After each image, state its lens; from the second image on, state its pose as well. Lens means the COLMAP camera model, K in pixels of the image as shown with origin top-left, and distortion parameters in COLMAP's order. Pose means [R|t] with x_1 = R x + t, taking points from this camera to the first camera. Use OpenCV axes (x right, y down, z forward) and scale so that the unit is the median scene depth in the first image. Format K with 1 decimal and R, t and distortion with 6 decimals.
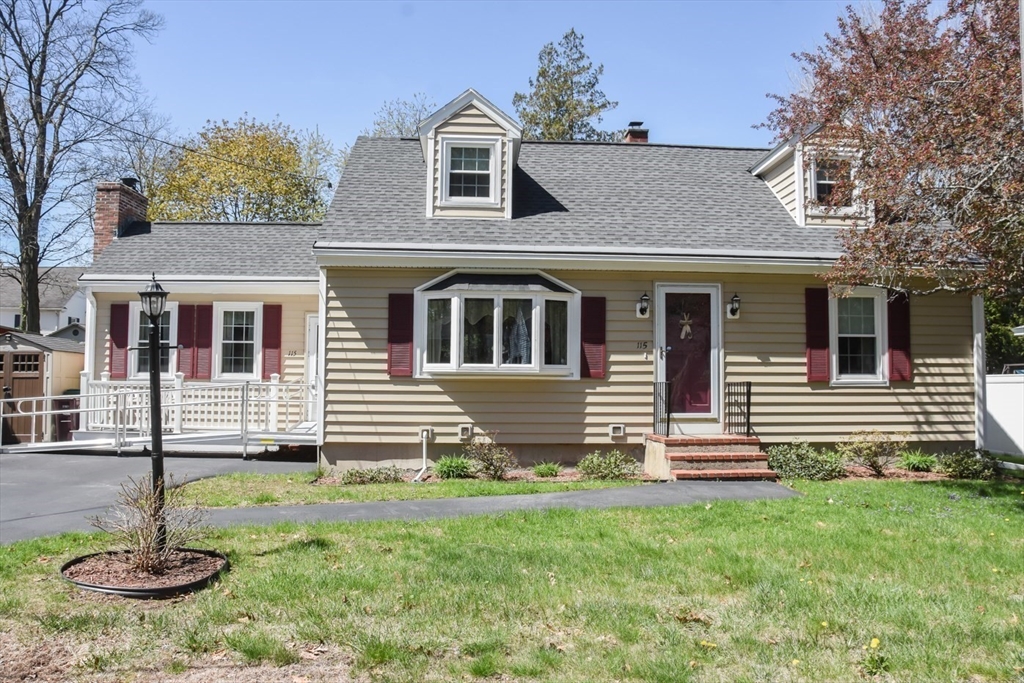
lens RADIAL K [[834.8, 0, 508.5], [0, 834.8, 341.0], [0, 0, 1]] dist [-0.134977, 0.034113]
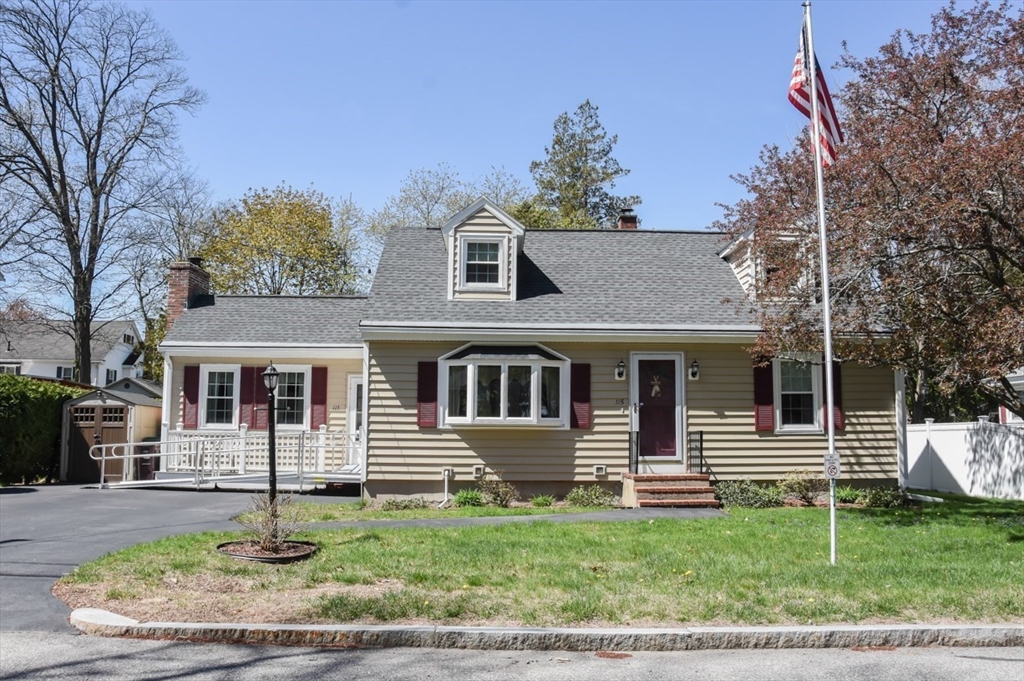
lens RADIAL K [[834.8, 0, 512.0], [0, 834.8, 338.3], [0, 0, 1]] dist [-0.134977, 0.034113]
pose [[0.999700, -0.004104, -0.024144, 0.027067], [0.002560, 0.997970, -0.063635, -0.010370], [0.024356, 0.063555, 0.997681, -0.240610]]
